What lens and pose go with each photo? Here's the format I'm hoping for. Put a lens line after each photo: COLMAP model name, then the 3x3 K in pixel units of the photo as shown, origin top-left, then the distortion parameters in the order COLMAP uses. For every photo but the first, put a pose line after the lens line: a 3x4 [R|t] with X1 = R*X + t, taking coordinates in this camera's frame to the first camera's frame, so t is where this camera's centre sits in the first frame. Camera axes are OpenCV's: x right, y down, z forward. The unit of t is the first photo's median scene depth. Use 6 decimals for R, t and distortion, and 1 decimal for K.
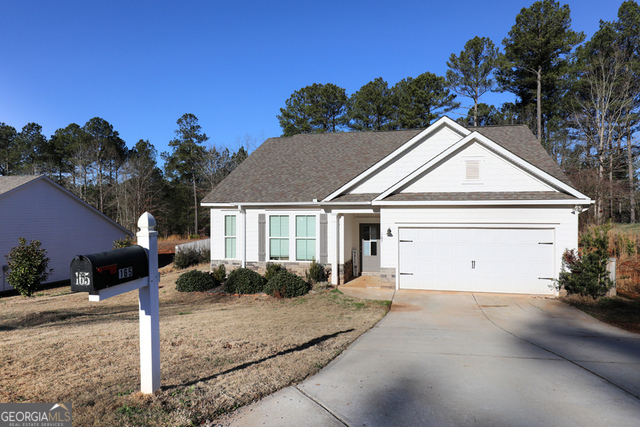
lens RADIAL K [[406.4, 0, 320.9], [0, 406.4, 214.2], [0, 0, 1]] dist [0.014617, 0.000059]
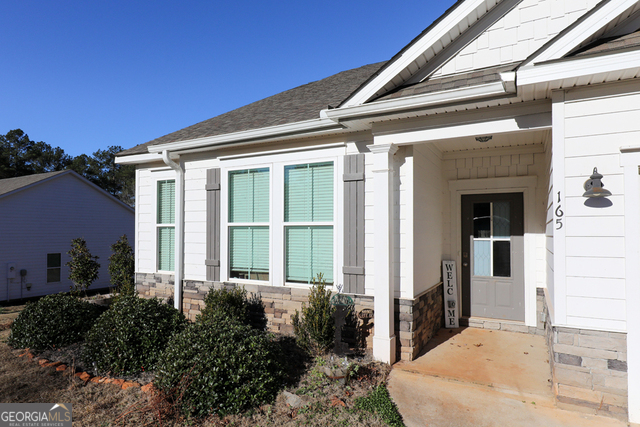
lens RADIAL K [[408.0, 0, 278.8], [0, 408.0, 223.5], [0, 0, 1]] dist [0.010868, -0.005142]
pose [[0.951255, -0.000104, -0.308405, 0.053923], [-0.003656, 0.999926, -0.011613, 0.063111], [0.308383, 0.012174, 0.951184, 0.635767]]
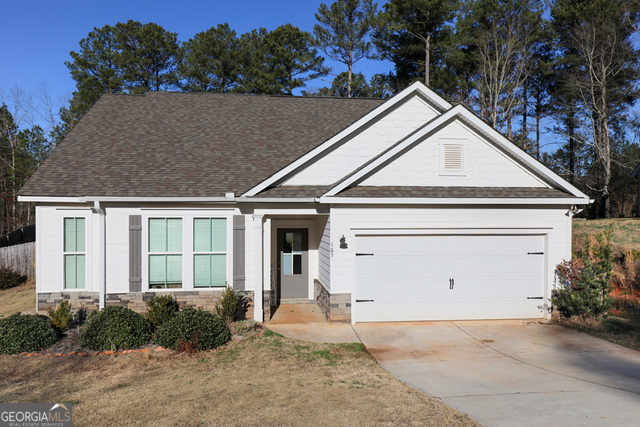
lens RADIAL K [[543.2, 0, 322.0], [0, 543.2, 213.1], [0, 0, 1]] dist [0.029430, -0.012922]
pose [[0.940687, -0.000035, 0.339275, -0.164660], [-0.001968, 0.999983, 0.005559, -0.009628], [-0.339269, -0.005896, 0.940671, 0.127223]]
